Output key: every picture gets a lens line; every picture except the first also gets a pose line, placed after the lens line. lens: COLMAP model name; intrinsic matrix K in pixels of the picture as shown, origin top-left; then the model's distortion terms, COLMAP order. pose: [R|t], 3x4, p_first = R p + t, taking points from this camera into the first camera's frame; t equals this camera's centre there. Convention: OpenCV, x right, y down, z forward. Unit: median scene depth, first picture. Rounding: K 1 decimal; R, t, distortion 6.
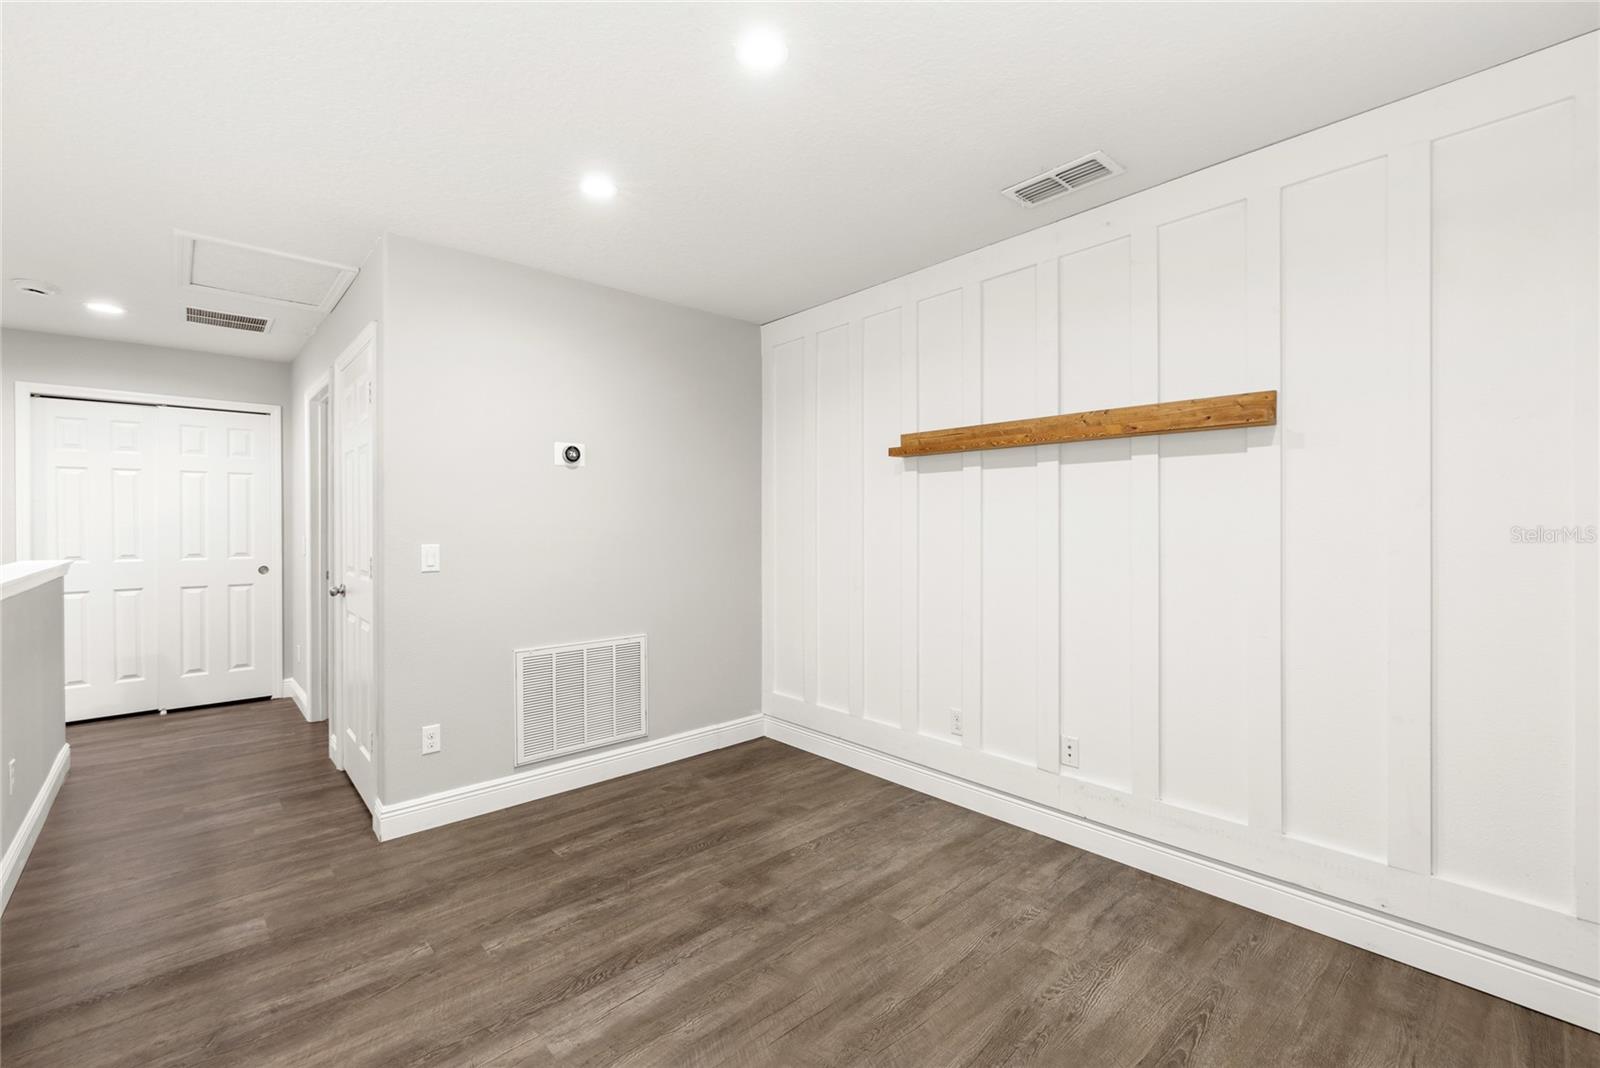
lens RADIAL K [[672.3, 0, 792.0], [0, 672.3, 525.4], [0, 0, 1]] dist [0.006945, -0.000062]
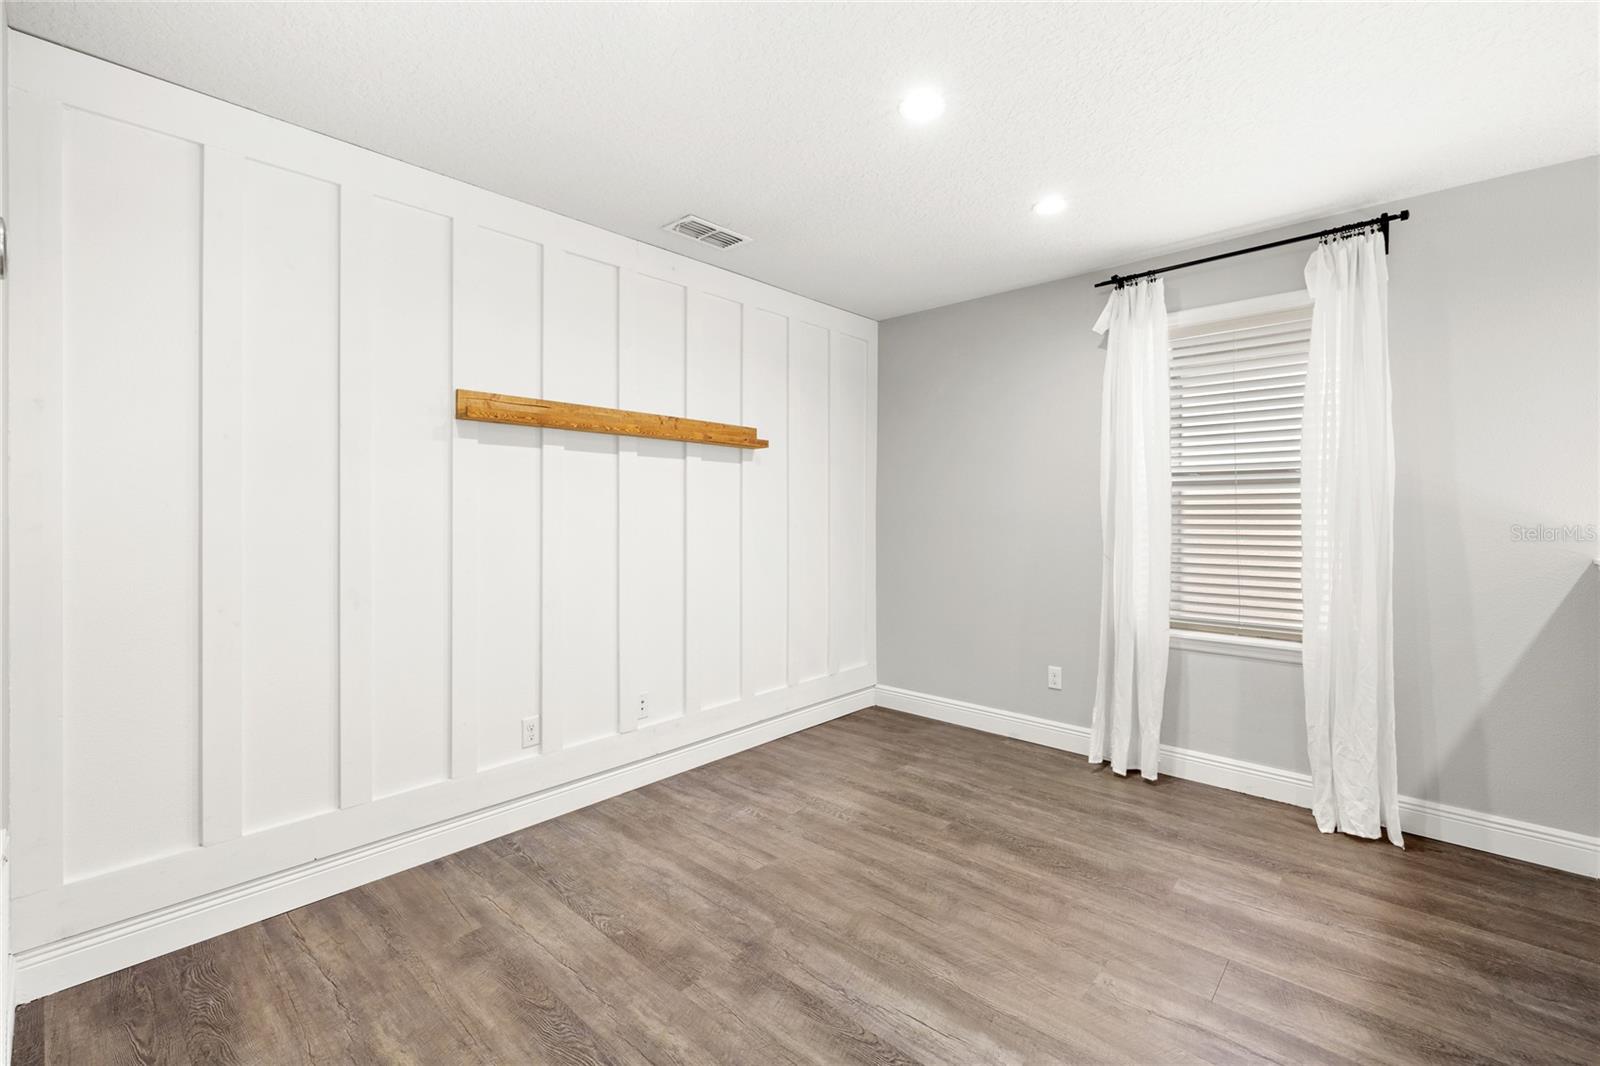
lens RADIAL K [[672.3, 0, 792.0], [0, 672.3, 524.4], [0, 0, 1]] dist [0.006945, -0.000062]
pose [[-0.074533, -0.015200, 0.997103, -0.840485], [-0.001903, 0.999884, 0.015101, 0.005891], [-0.997217, -0.000772, -0.074554, 0.925623]]
